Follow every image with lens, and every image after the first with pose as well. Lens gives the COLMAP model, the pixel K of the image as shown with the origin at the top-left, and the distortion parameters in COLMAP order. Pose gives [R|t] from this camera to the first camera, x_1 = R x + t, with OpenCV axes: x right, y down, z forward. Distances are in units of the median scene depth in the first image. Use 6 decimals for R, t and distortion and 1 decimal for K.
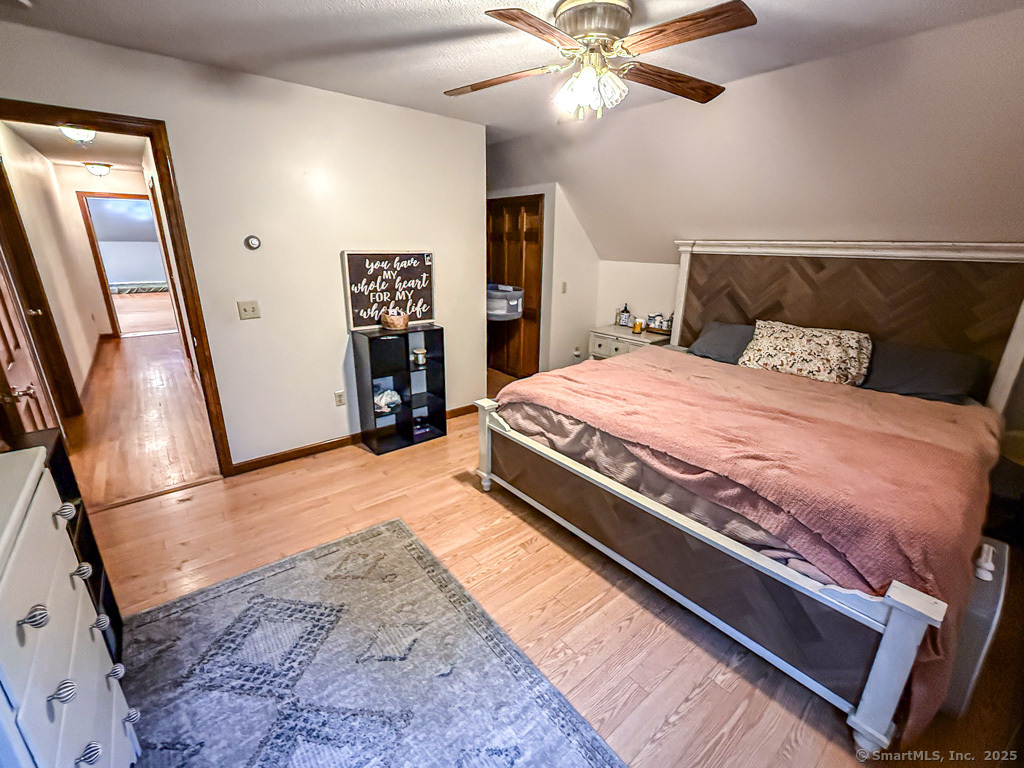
lens RADIAL K [[442.4, 0, 515.1], [0, 442.4, 386.0], [0, 0, 1]] dist [-0.000861, -0.000399]
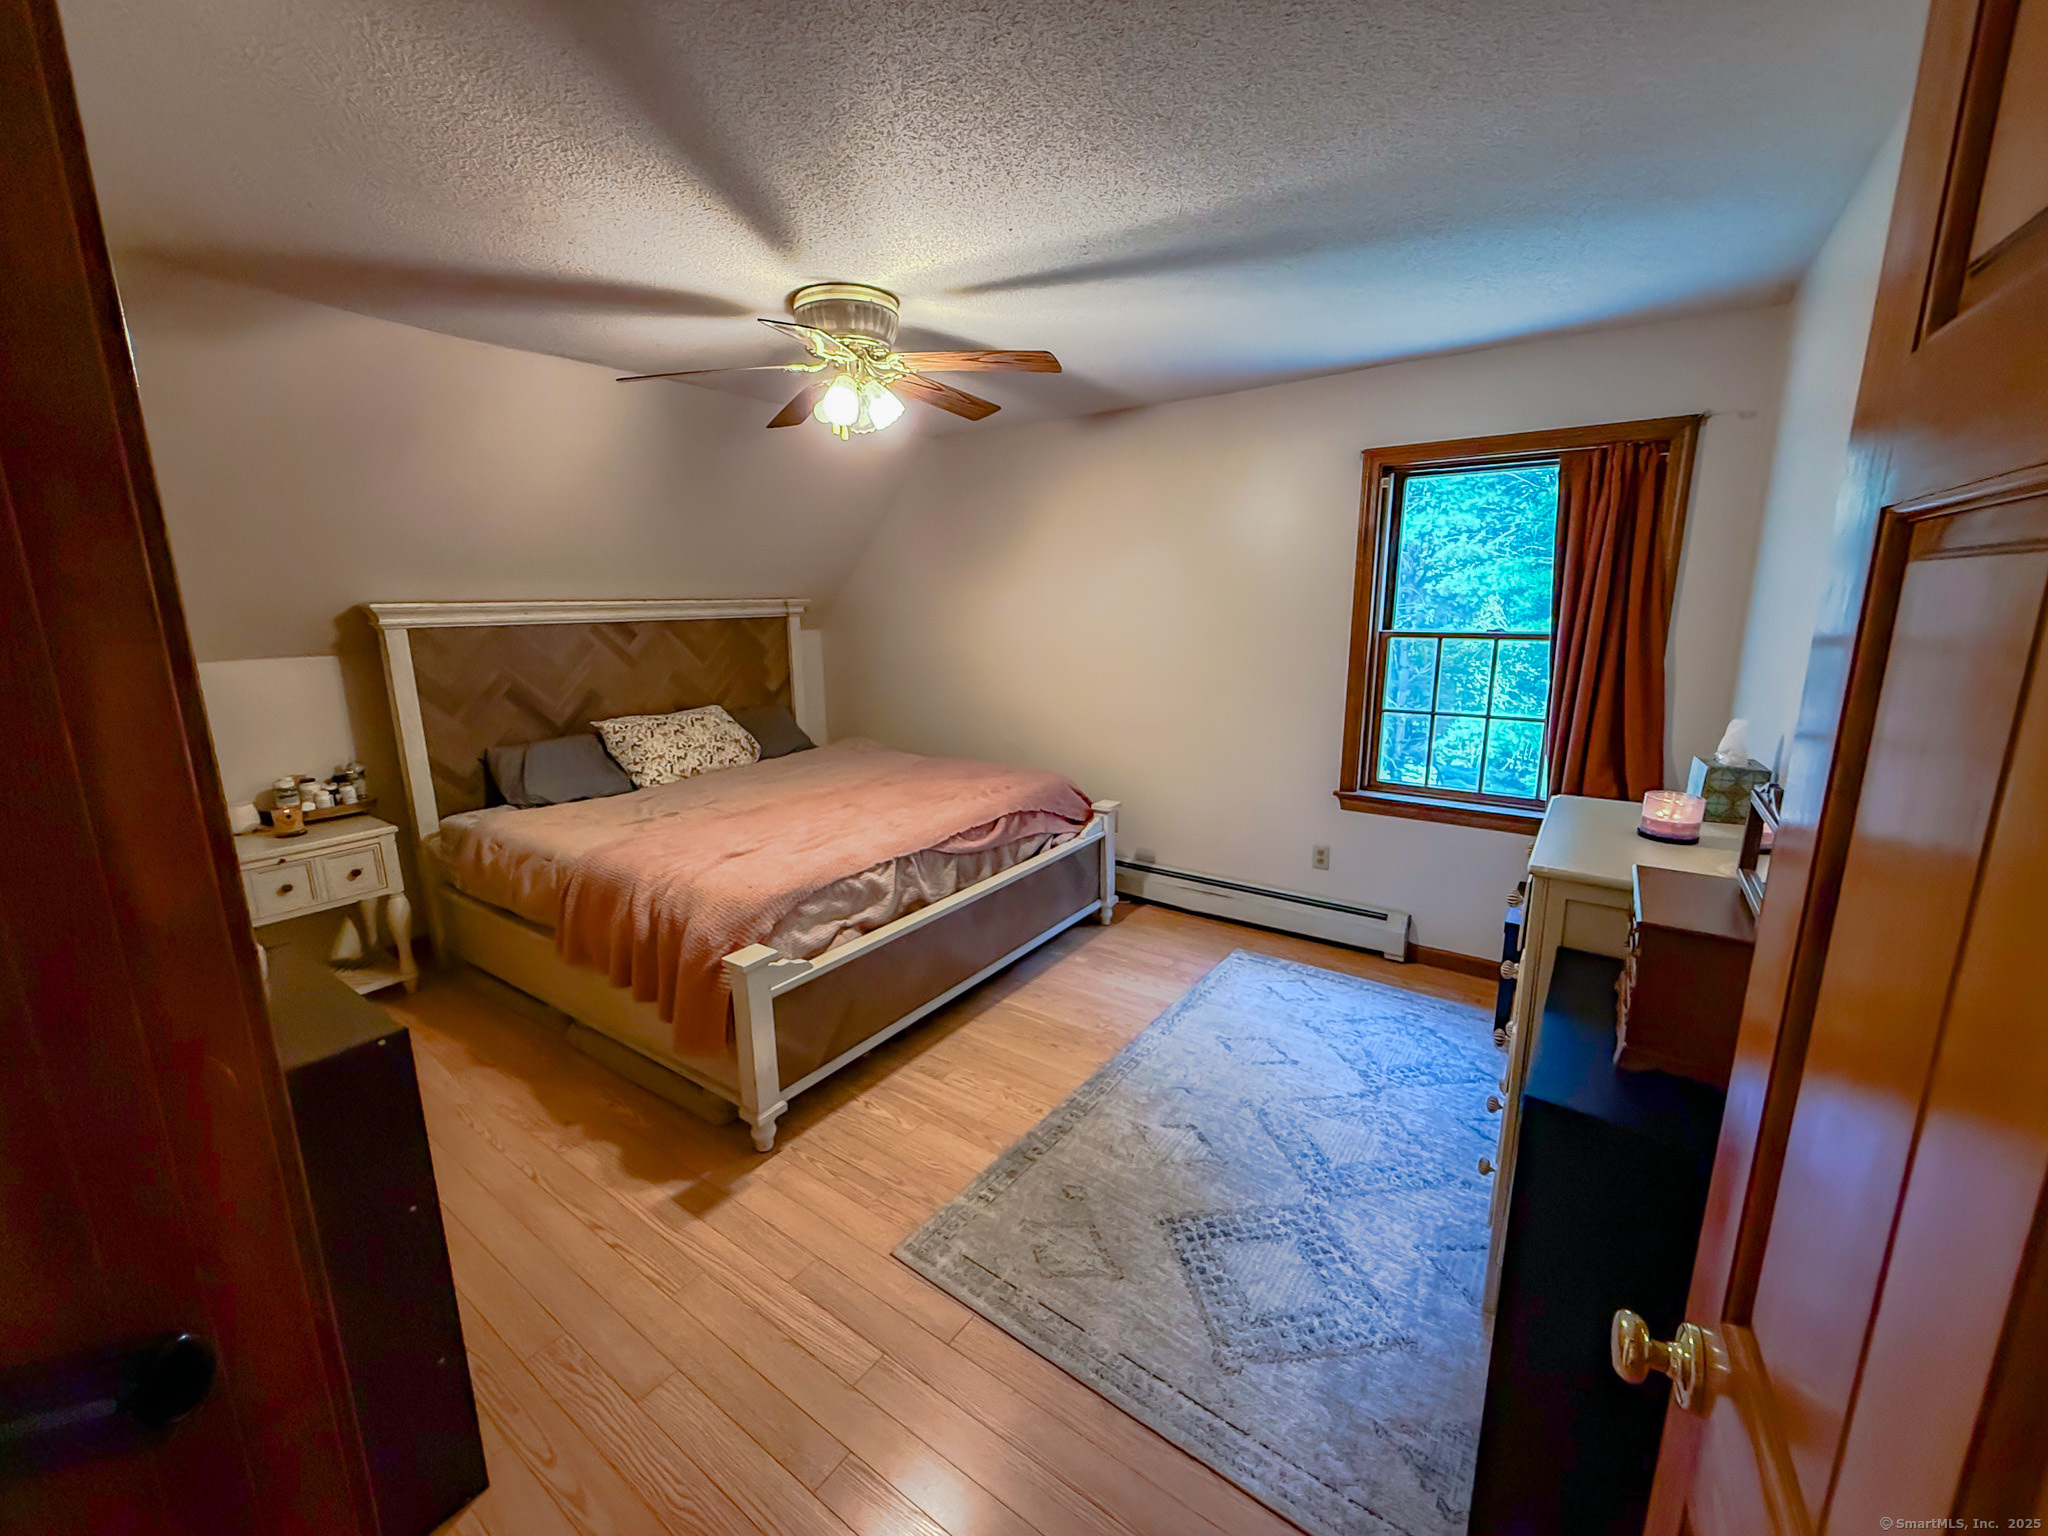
lens RADIAL K [[816.1, 0, 1017.3], [0, 816.1, 767.0], [0, 0, 1]] dist [0.001342, -0.000242]
pose [[-0.253540, -0.208248, 0.944643, -1.213589], [0.307503, 0.908545, 0.282823, -0.397716], [-0.917148, 0.362187, -0.166316, 1.121438]]
